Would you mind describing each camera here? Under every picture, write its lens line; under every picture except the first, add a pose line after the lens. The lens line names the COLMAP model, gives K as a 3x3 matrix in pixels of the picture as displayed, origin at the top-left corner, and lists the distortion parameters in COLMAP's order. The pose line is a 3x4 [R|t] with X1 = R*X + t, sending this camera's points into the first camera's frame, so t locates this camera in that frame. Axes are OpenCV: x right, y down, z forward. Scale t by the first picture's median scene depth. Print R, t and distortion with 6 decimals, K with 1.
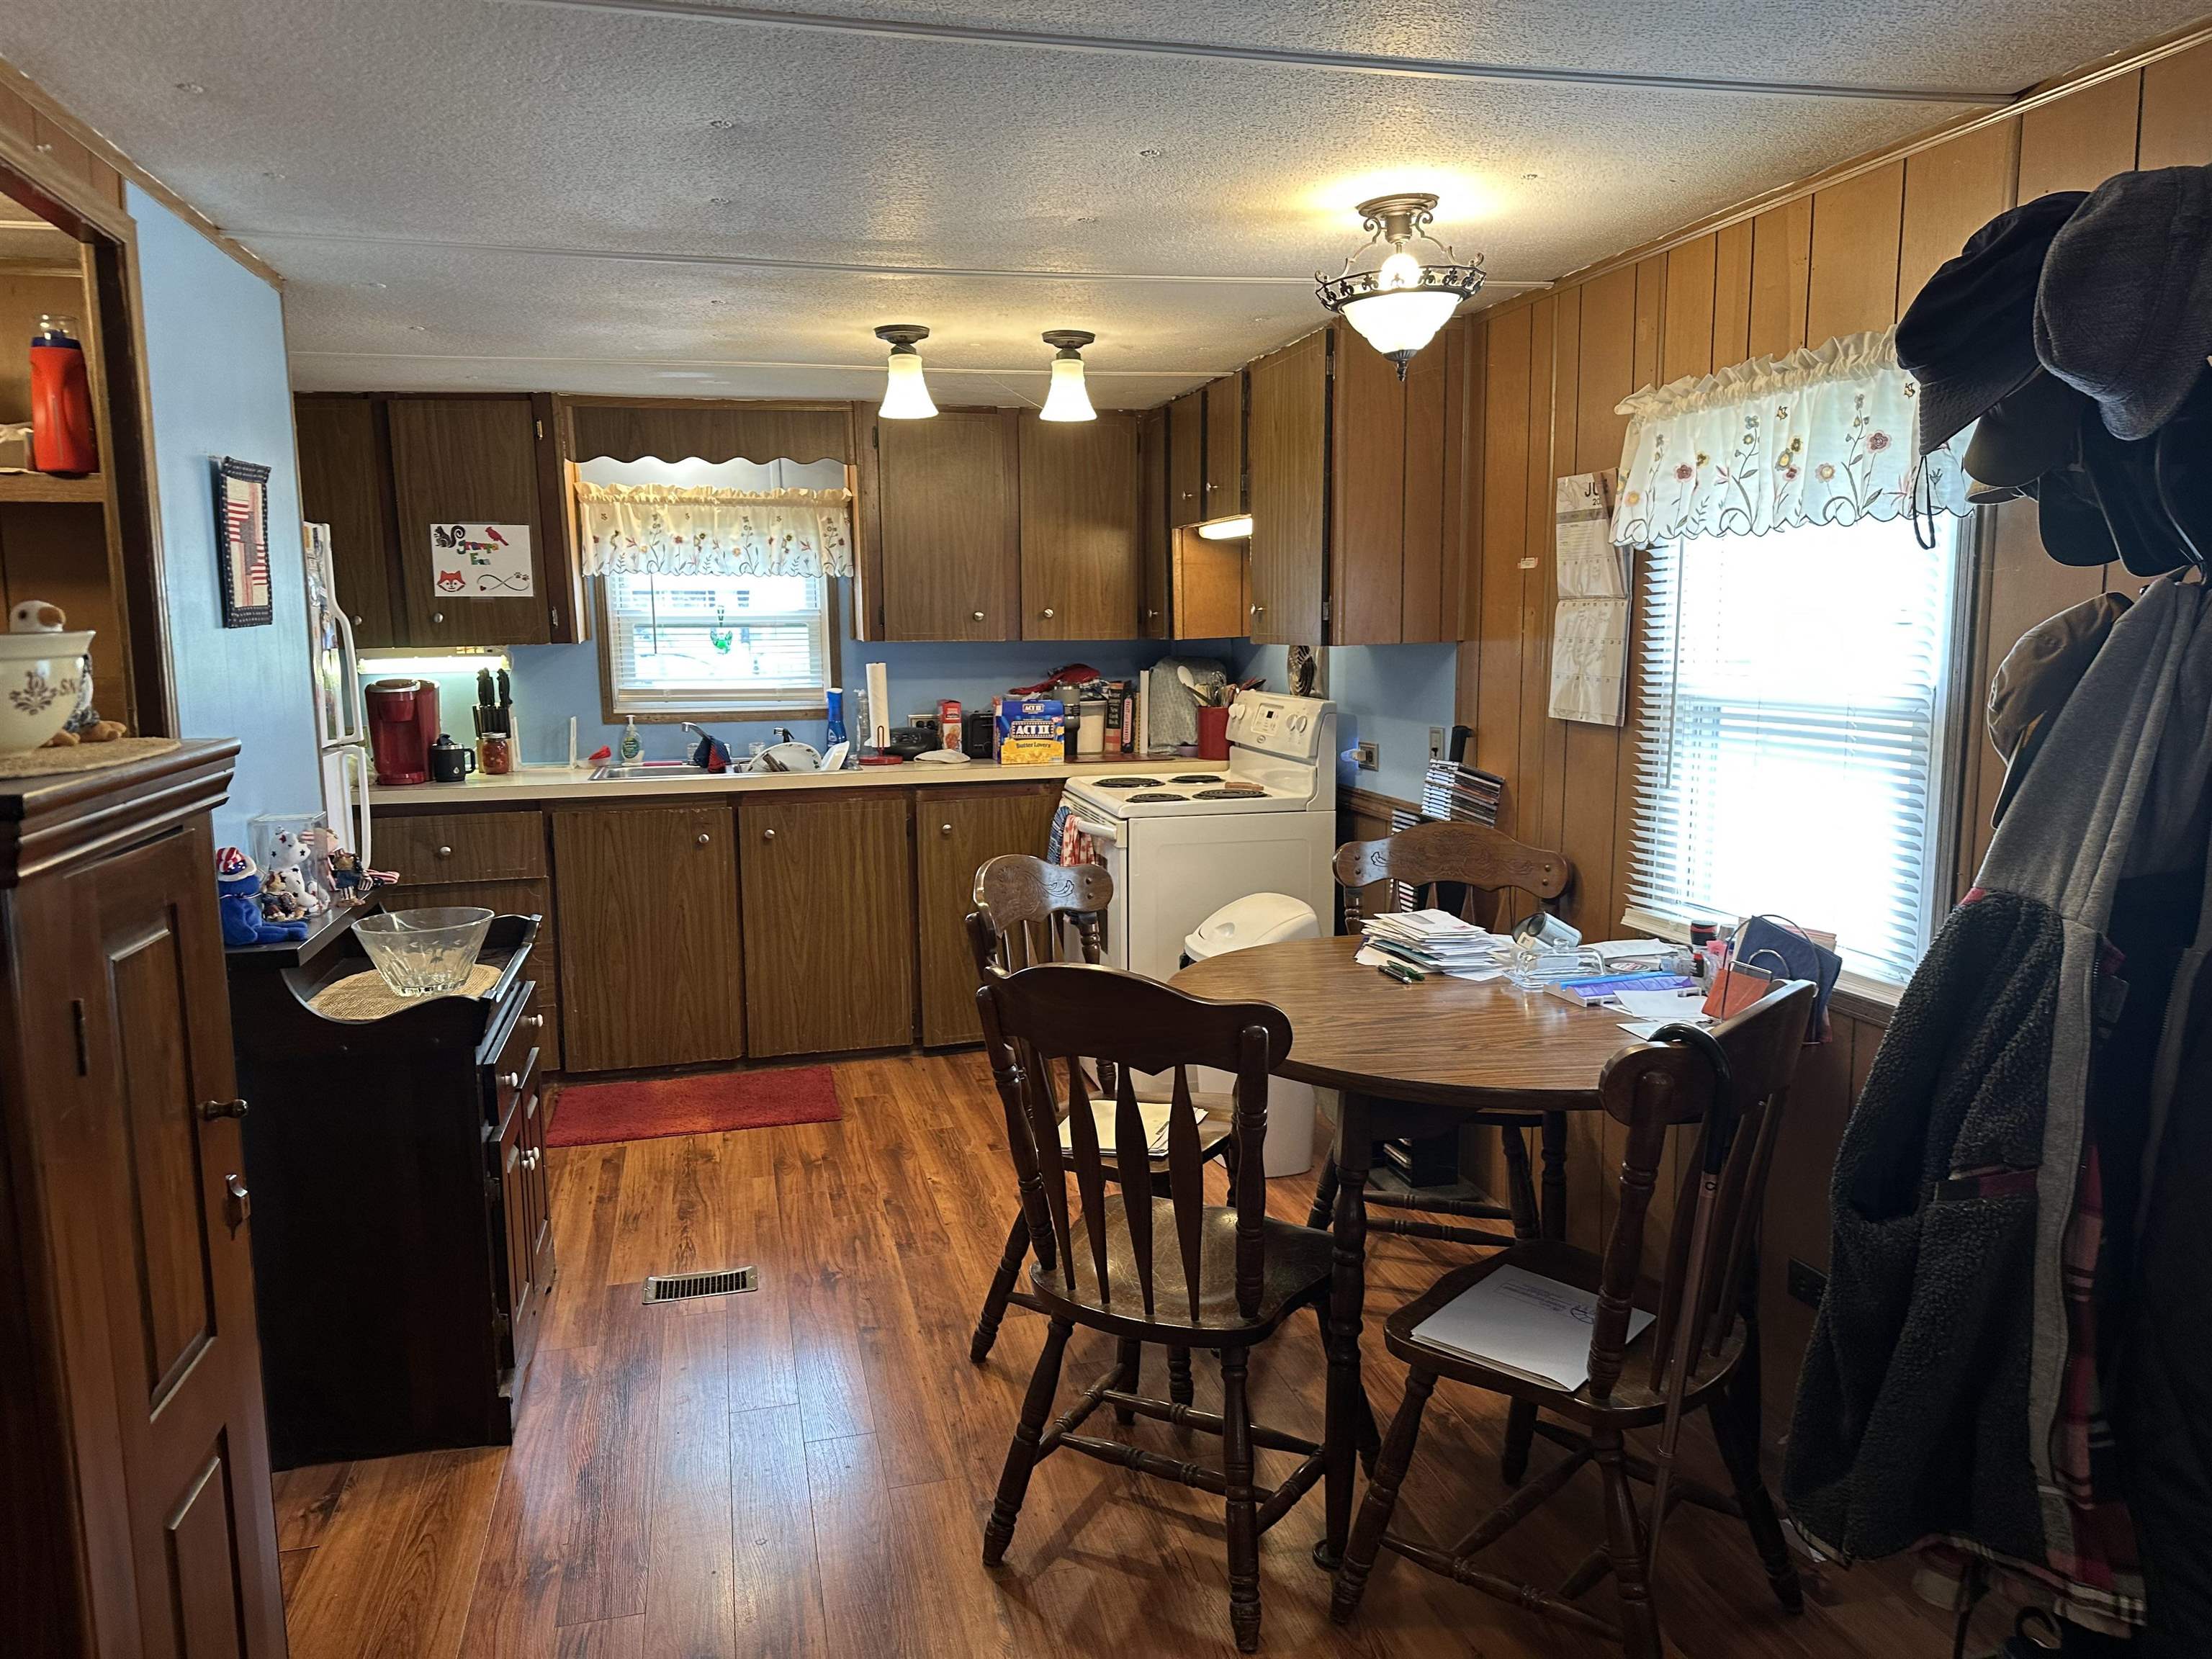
lens RADIAL K [[1567.0, 0, 1106.0], [0, 1567.0, 829.5], [0, 0, 1]] dist [0.179957, -0.346835]
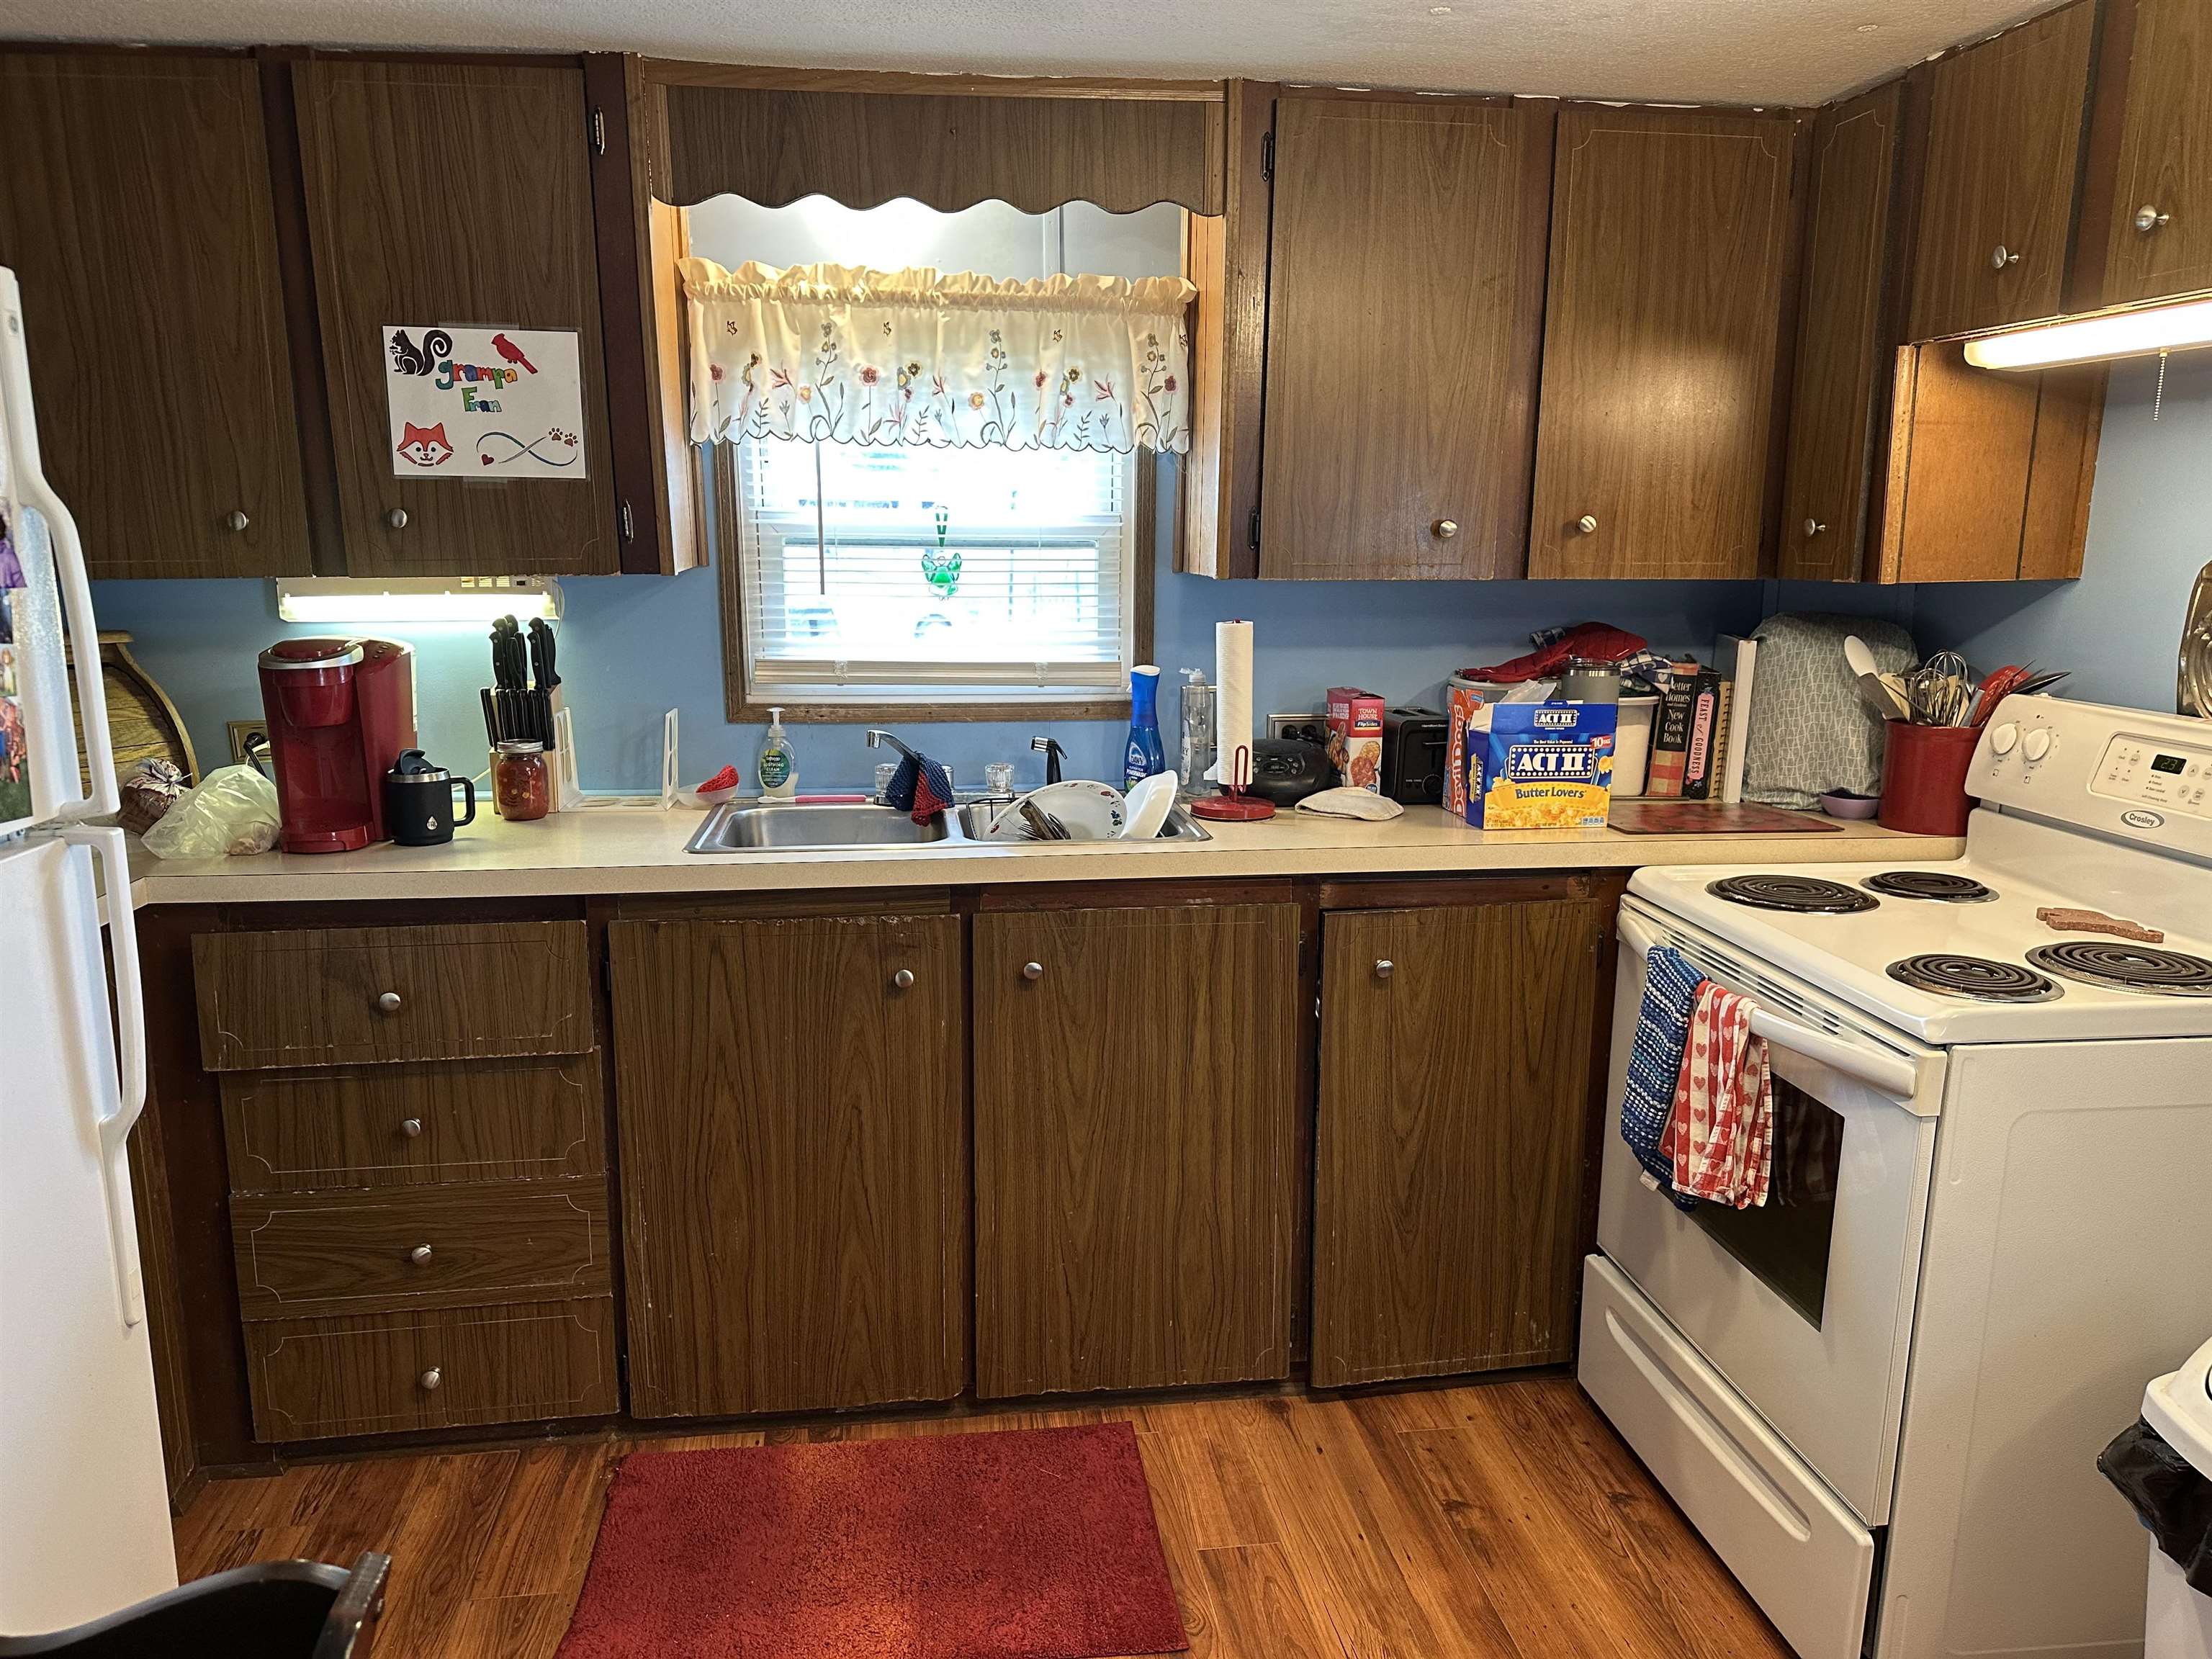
lens RADIAL K [[1533.1, 0, 1100.0], [0, 1533.1, 835.2], [0, 0, 1]] dist [0.135665, -0.250642]
pose [[0.993530, 0.038393, -0.106883, -0.137455], [-0.032281, 0.997775, 0.058334, -0.065724], [0.108884, -0.054506, 0.992559, 0.509862]]
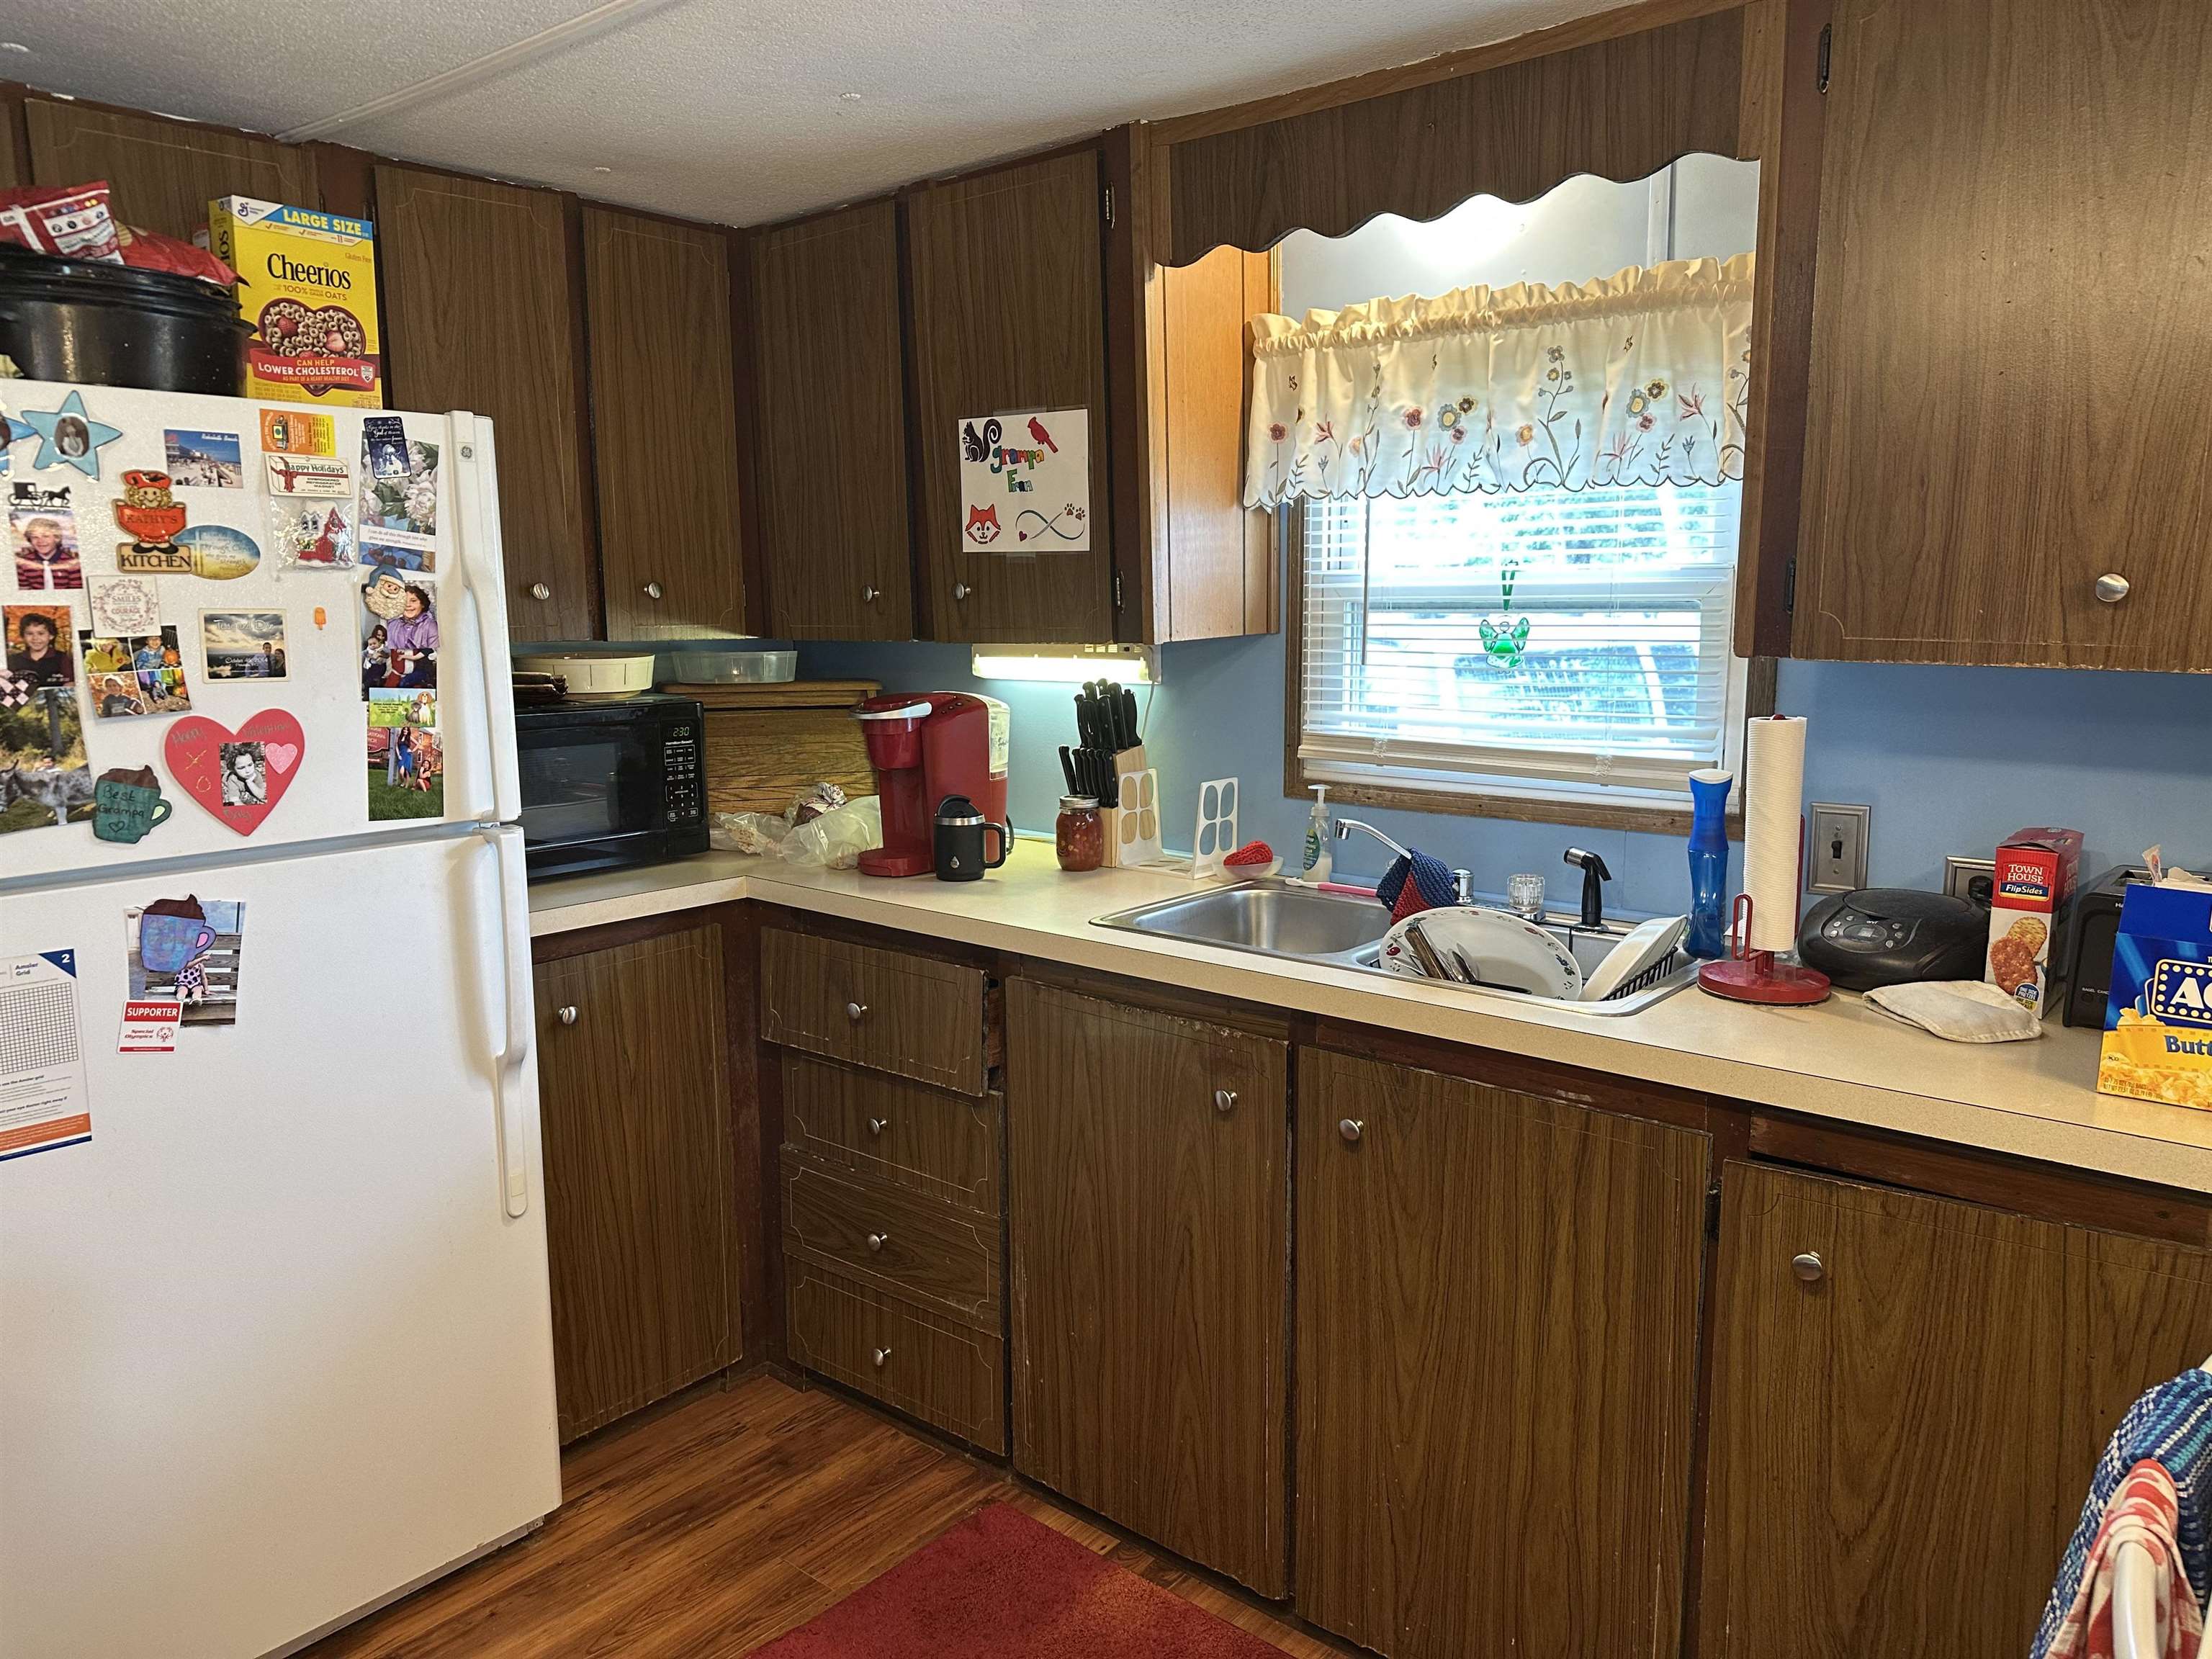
lens RADIAL K [[1533.1, 0, 1100.0], [0, 1533.1, 835.2], [0, 0, 1]] dist [0.135665, -0.250642]
pose [[0.582416, 0.139562, -0.800821, 0.053459], [-0.110805, 0.989587, 0.091874, -0.097345], [0.805304, 0.035226, 0.591815, 0.687667]]
